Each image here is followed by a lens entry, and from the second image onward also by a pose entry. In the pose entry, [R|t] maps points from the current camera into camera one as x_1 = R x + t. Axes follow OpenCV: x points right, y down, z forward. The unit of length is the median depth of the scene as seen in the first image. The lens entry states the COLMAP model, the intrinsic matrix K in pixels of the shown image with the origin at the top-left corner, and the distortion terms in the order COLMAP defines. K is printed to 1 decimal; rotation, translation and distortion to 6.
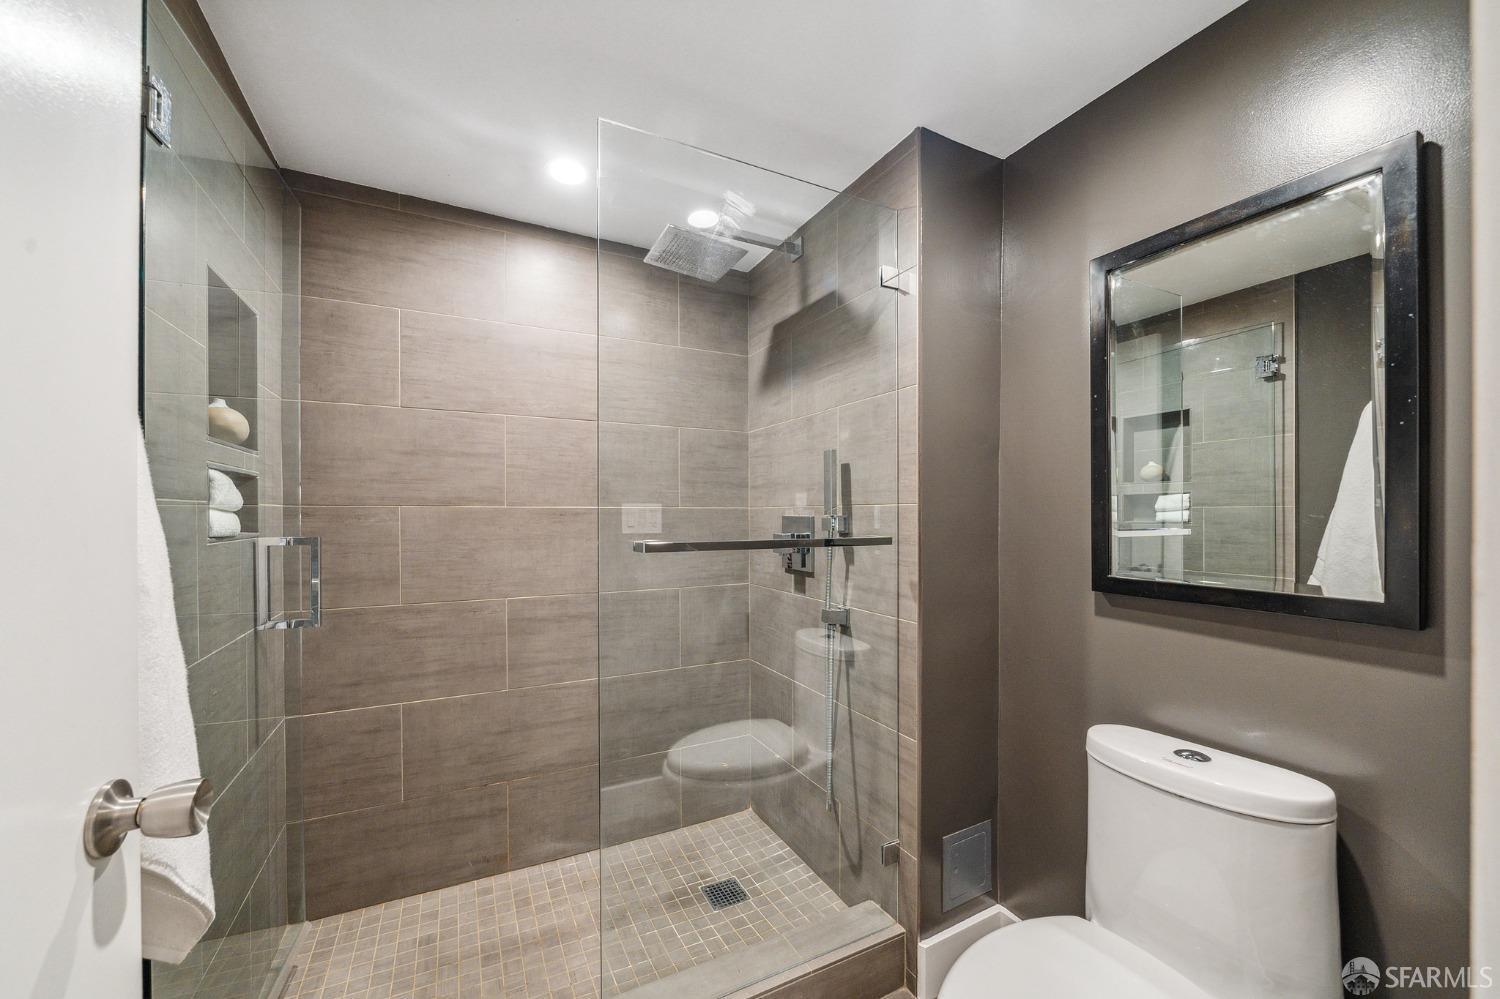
lens RADIAL K [[587.0, 0, 755.7], [0, 587.0, 517.4], [0, 0, 1]] dist [-0.012813, -0.000077]
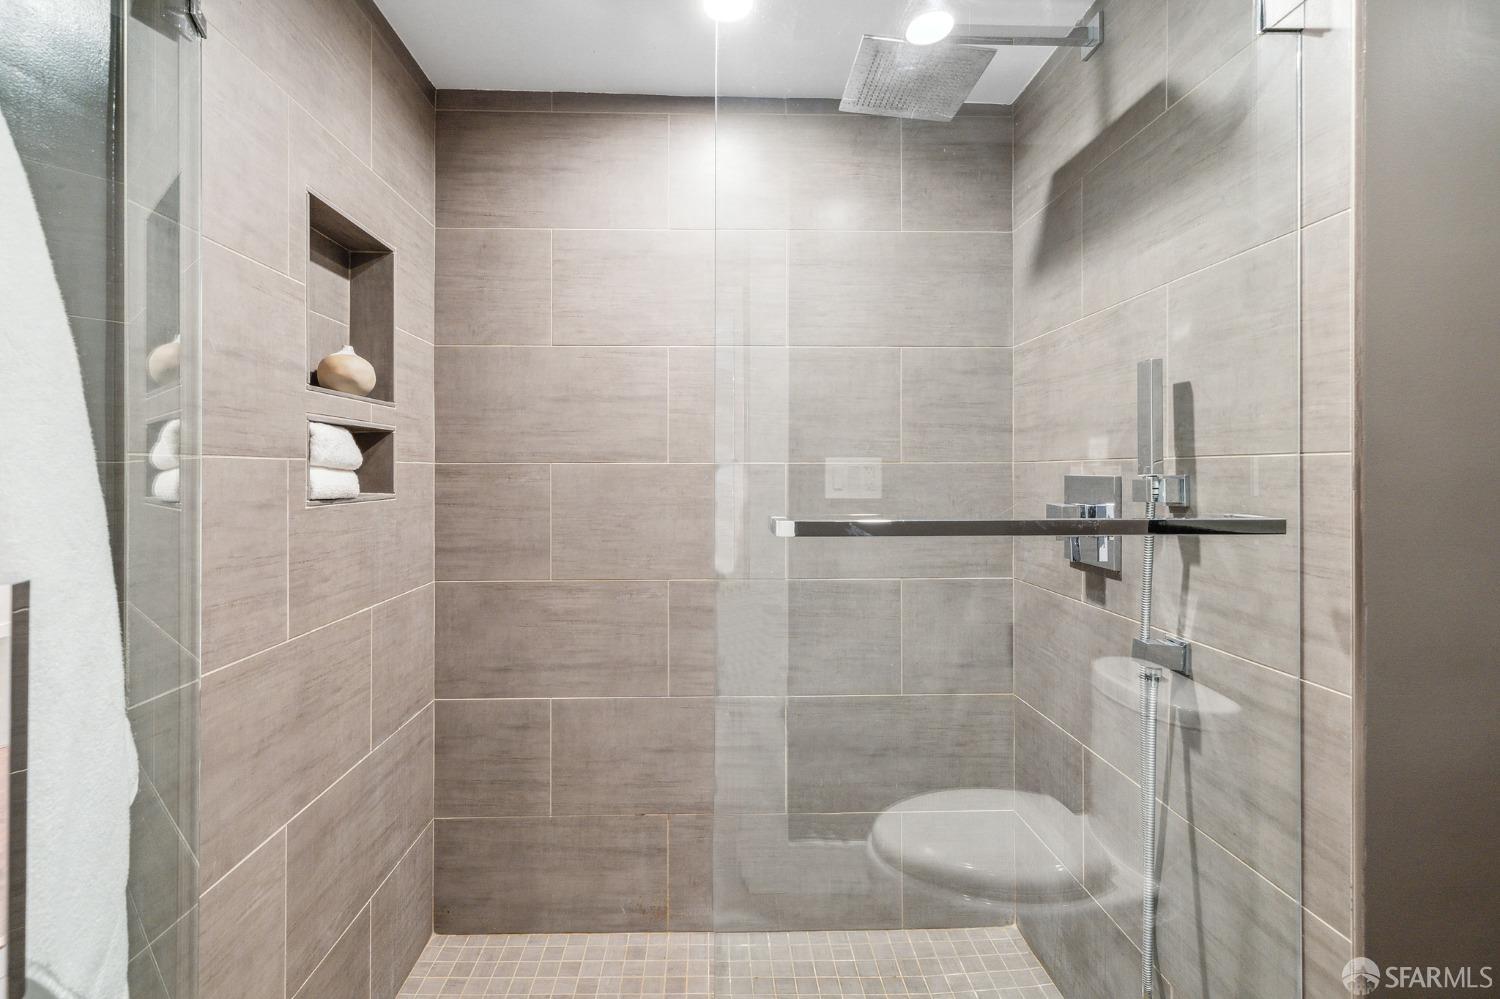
lens RADIAL K [[685.7, 0, 725.7], [0, 685.7, 473.4], [0, 0, 1]] dist [0.001166, 0.000717]
pose [[0.894852, 0.001037, -0.446362, 0.054544], [-0.001835, 0.999997, -0.001355, -0.003326], [0.446359, 0.002032, 0.894852, 0.218091]]
